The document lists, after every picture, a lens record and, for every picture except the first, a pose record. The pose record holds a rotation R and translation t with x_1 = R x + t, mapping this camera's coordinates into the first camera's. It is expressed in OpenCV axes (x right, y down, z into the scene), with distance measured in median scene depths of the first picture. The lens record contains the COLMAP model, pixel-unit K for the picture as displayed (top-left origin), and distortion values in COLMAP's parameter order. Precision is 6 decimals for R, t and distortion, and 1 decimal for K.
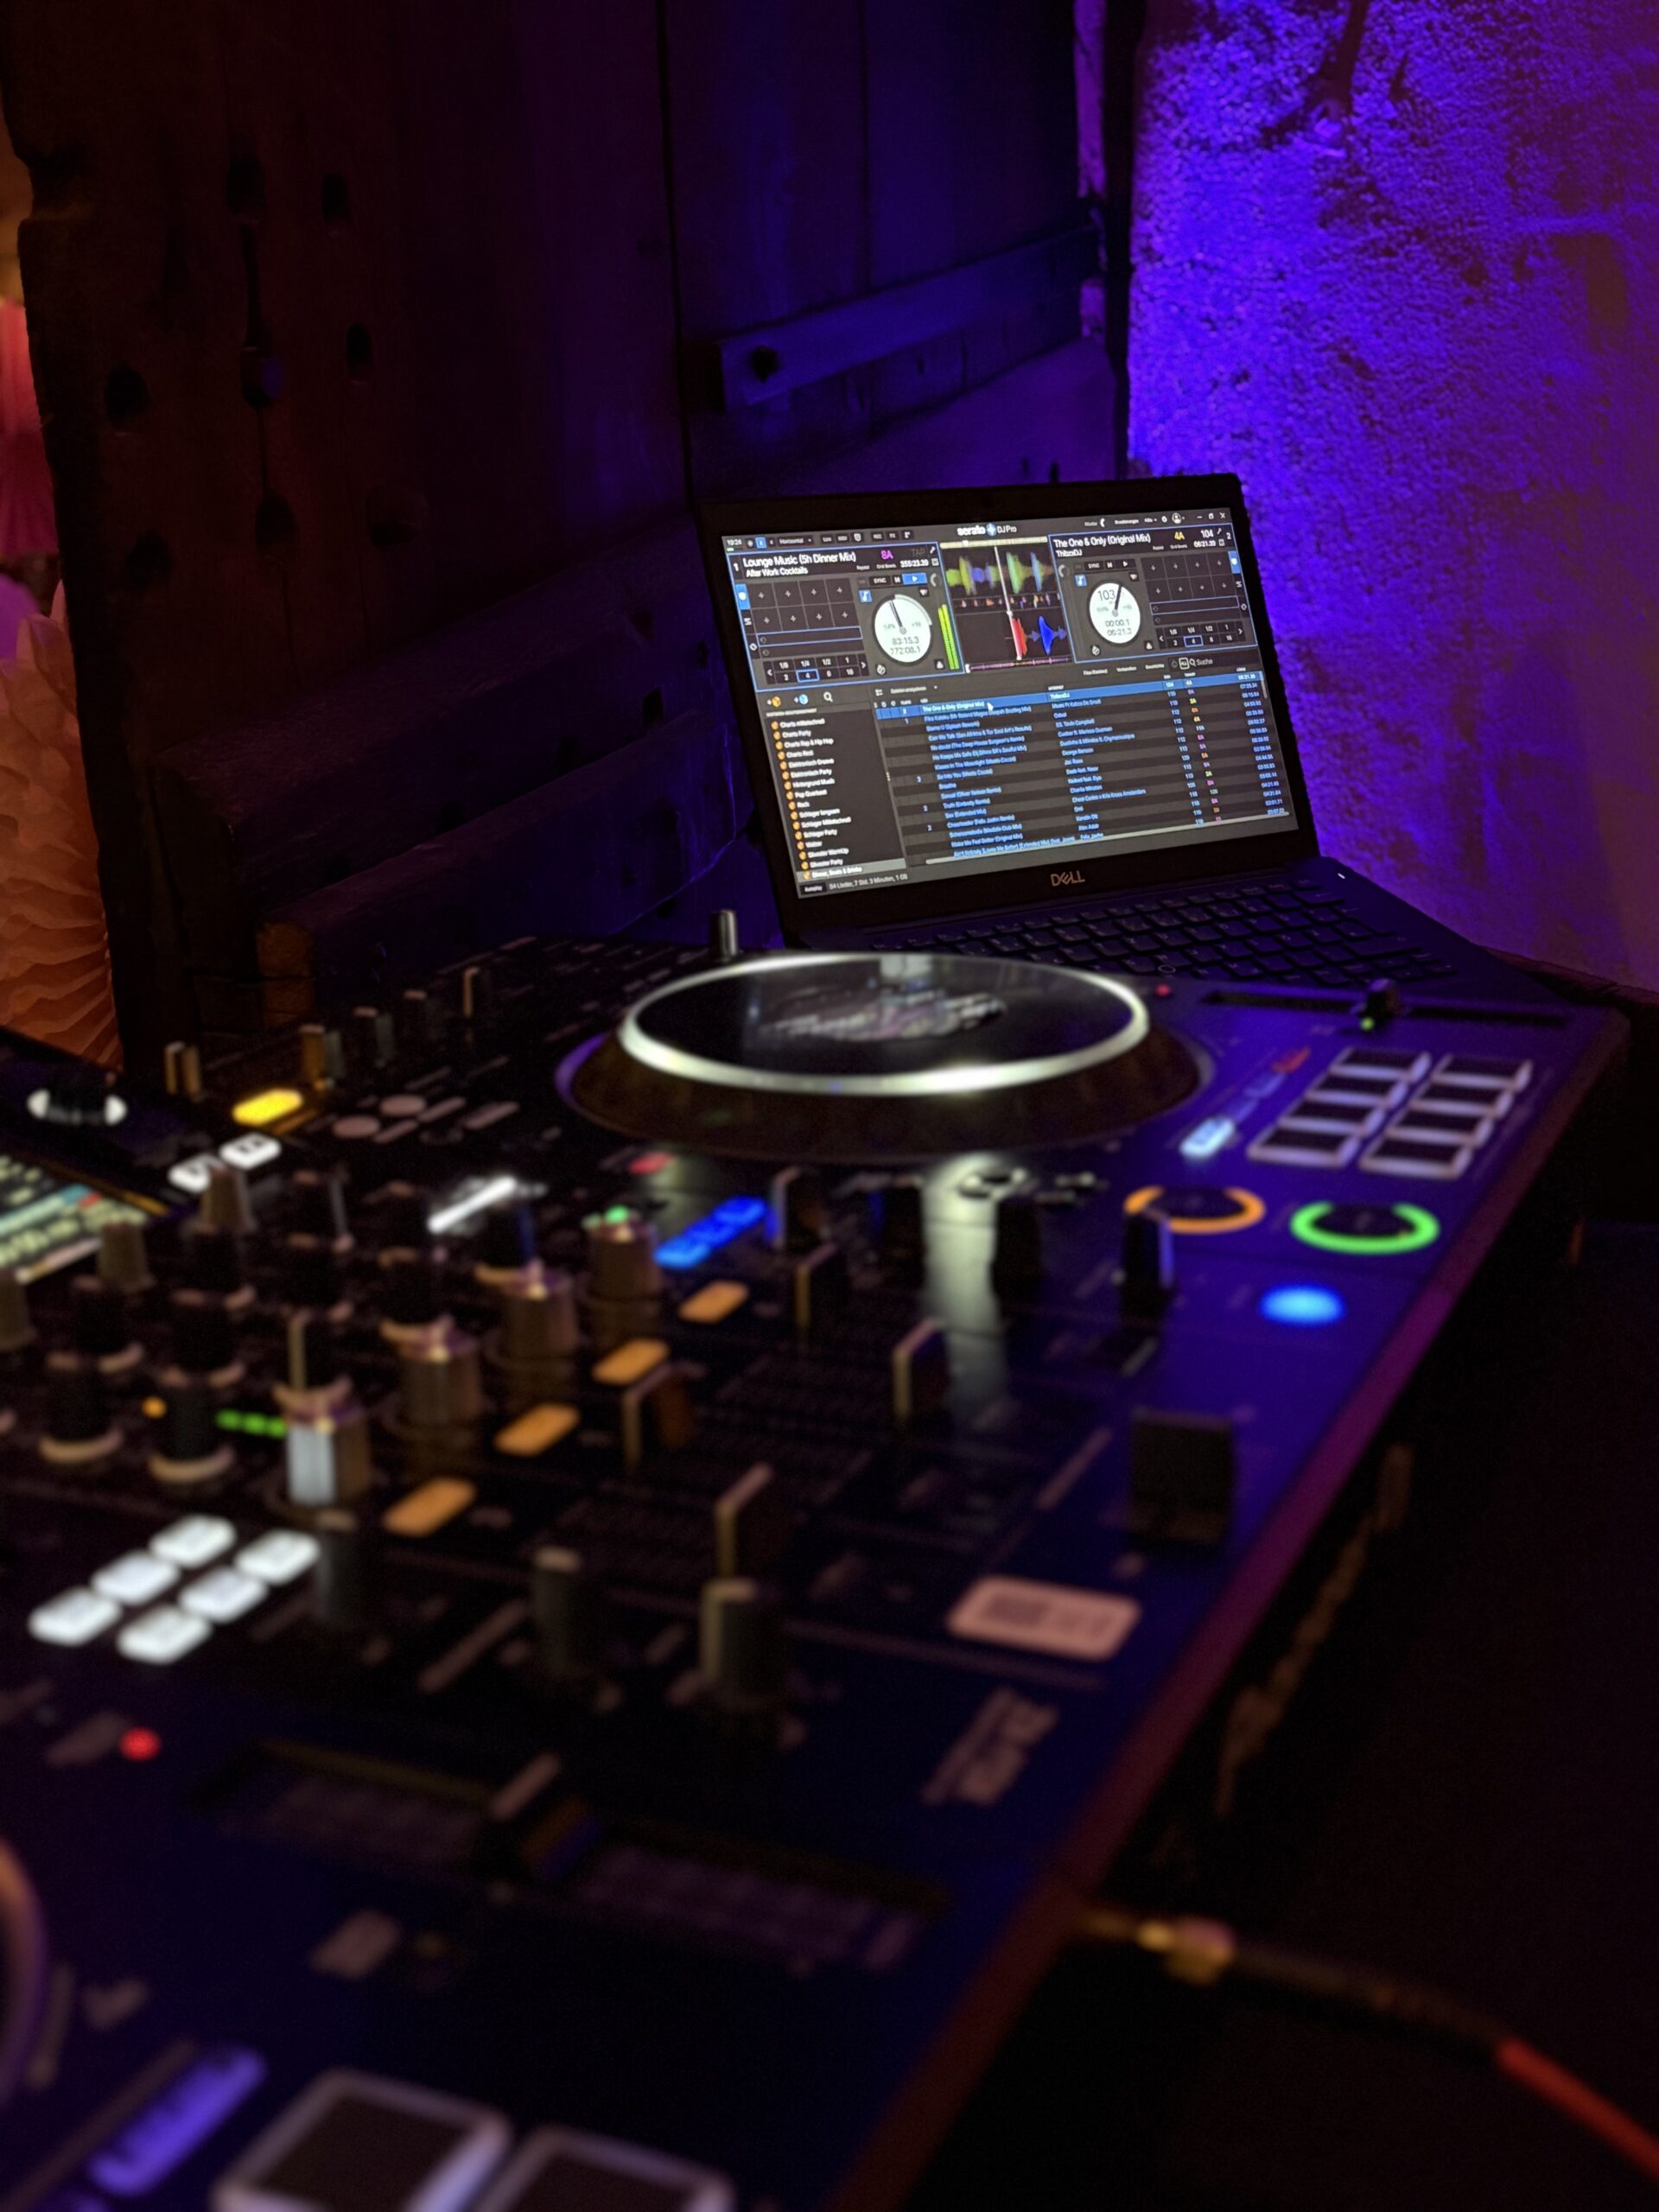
lens RADIAL K [[2562.1, 0, 829.5], [0, 2562.1, 1106.0], [0, 0, 1]] dist [0.088394, 0.011416]
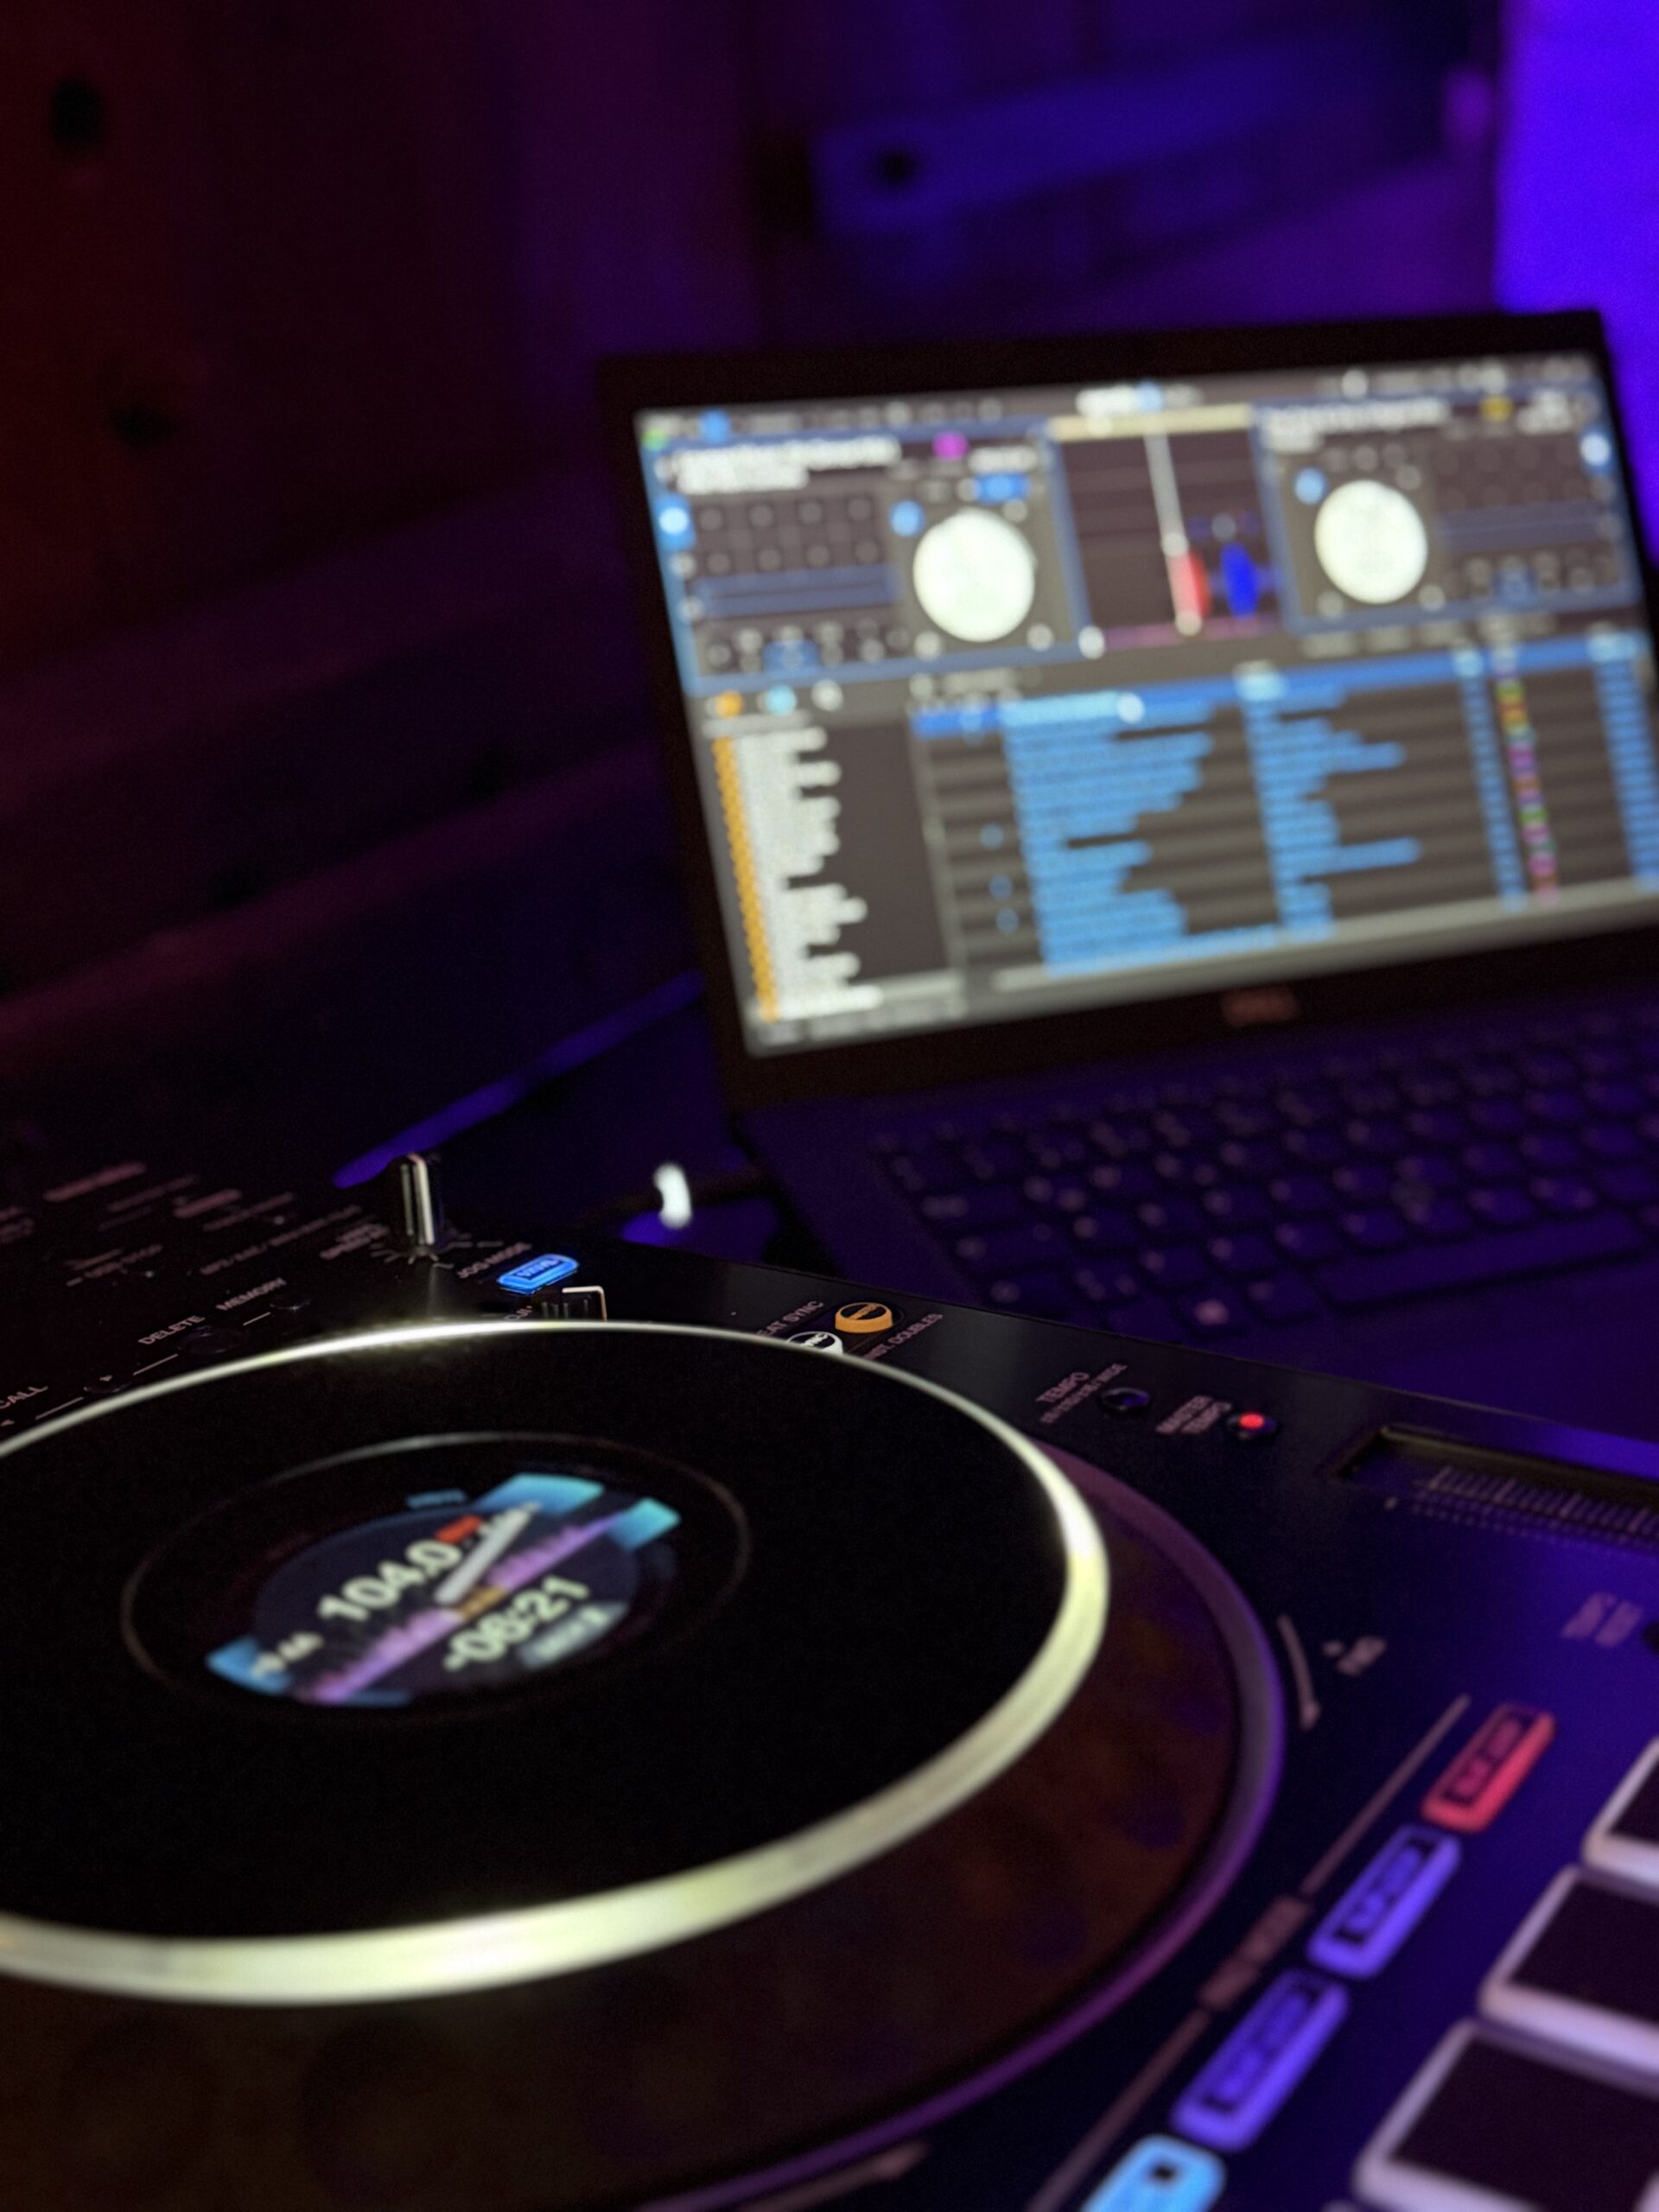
lens RADIAL K [[2653.5, 0, 832.7], [0, 2653.5, 1149.1], [0, 0, 1]] dist [0.094645, -0.016298]
pose [[0.986783, 0.024678, -0.160157, 0.095985], [-0.019464, 0.999231, 0.034046, -0.075737], [0.160874, -0.030479, 0.986504, 0.396246]]
